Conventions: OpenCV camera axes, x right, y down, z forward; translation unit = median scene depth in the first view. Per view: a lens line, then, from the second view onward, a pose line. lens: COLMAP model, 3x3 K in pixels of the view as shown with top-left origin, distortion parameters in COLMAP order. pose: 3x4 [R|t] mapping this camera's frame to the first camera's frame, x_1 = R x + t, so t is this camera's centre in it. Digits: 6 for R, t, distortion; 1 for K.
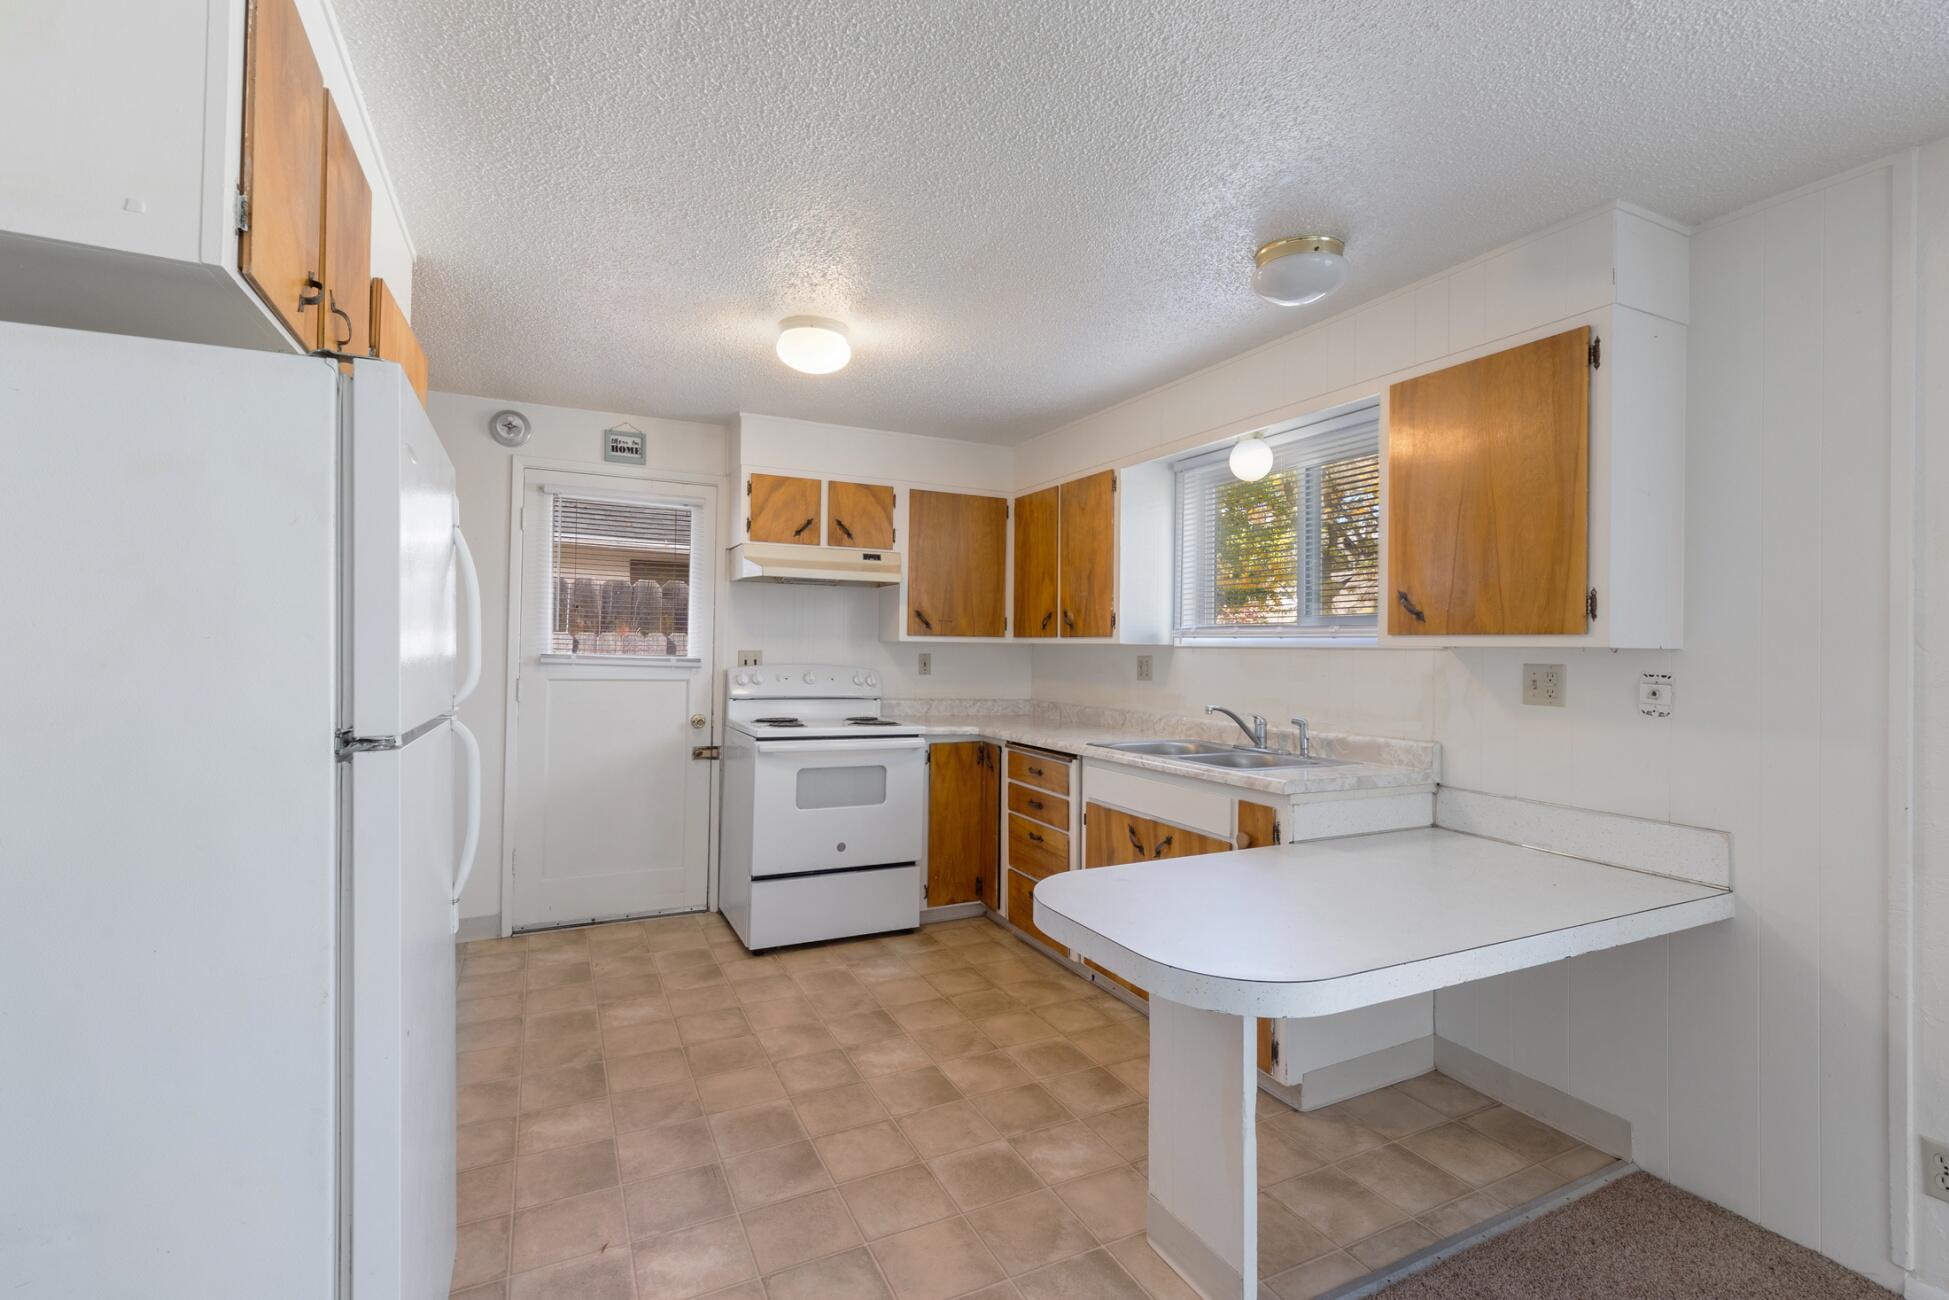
lens RADIAL K [[878.9, 0, 971.8], [0, 878.9, 636.0], [0, 0, 1]] dist [0.009445, -0.005115]
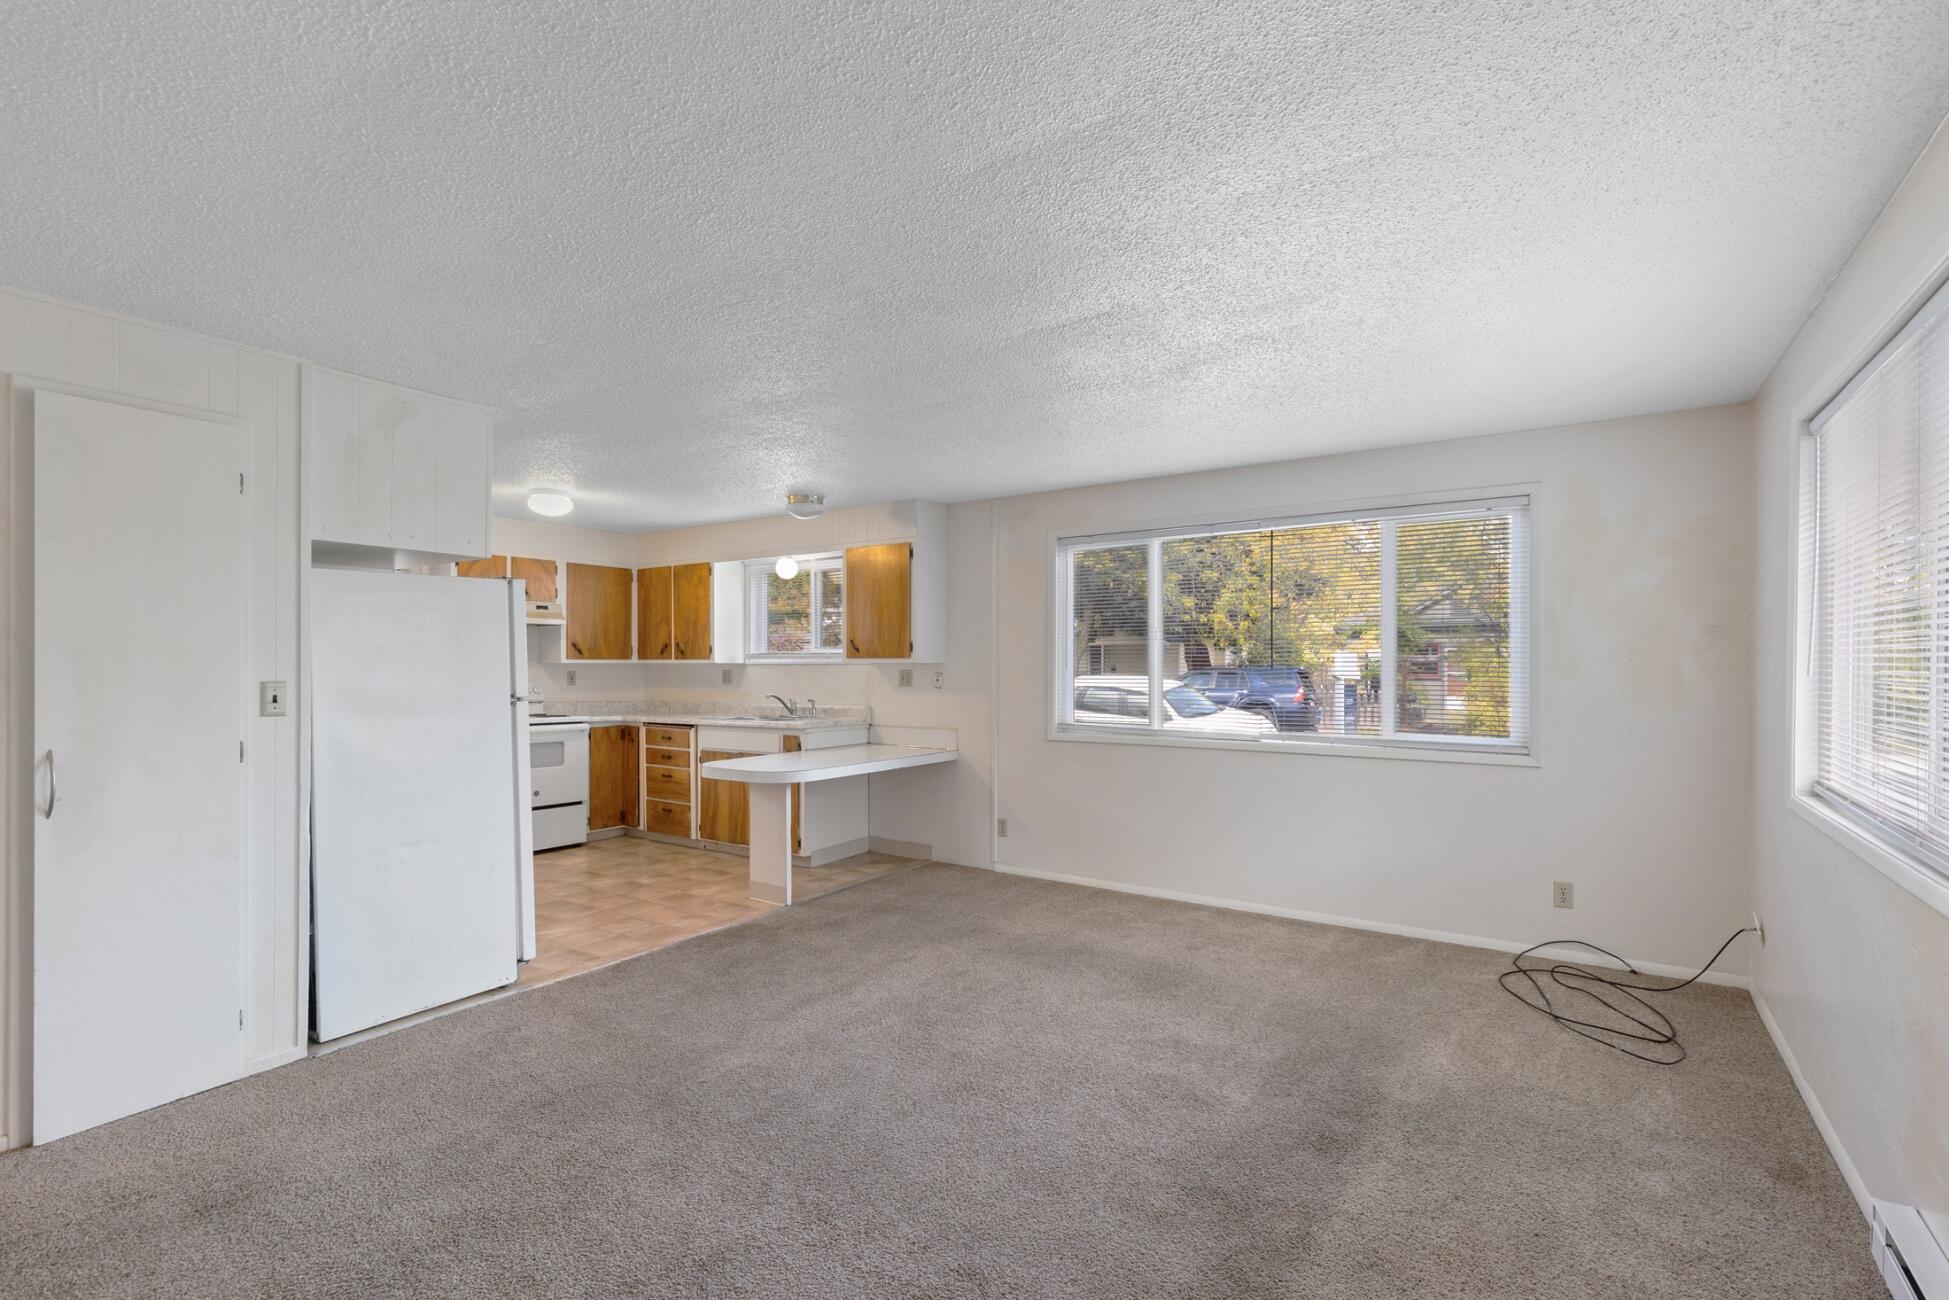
lens RADIAL K [[878.9, 0, 986.4], [0, 878.9, 668.4], [0, 0, 1]] dist [0.009445, -0.005115]
pose [[0.863747, -0.014310, 0.503723, -0.245706], [0.005650, 0.999809, 0.018716, -0.010180], [-0.503894, -0.013320, 0.863663, -0.781732]]
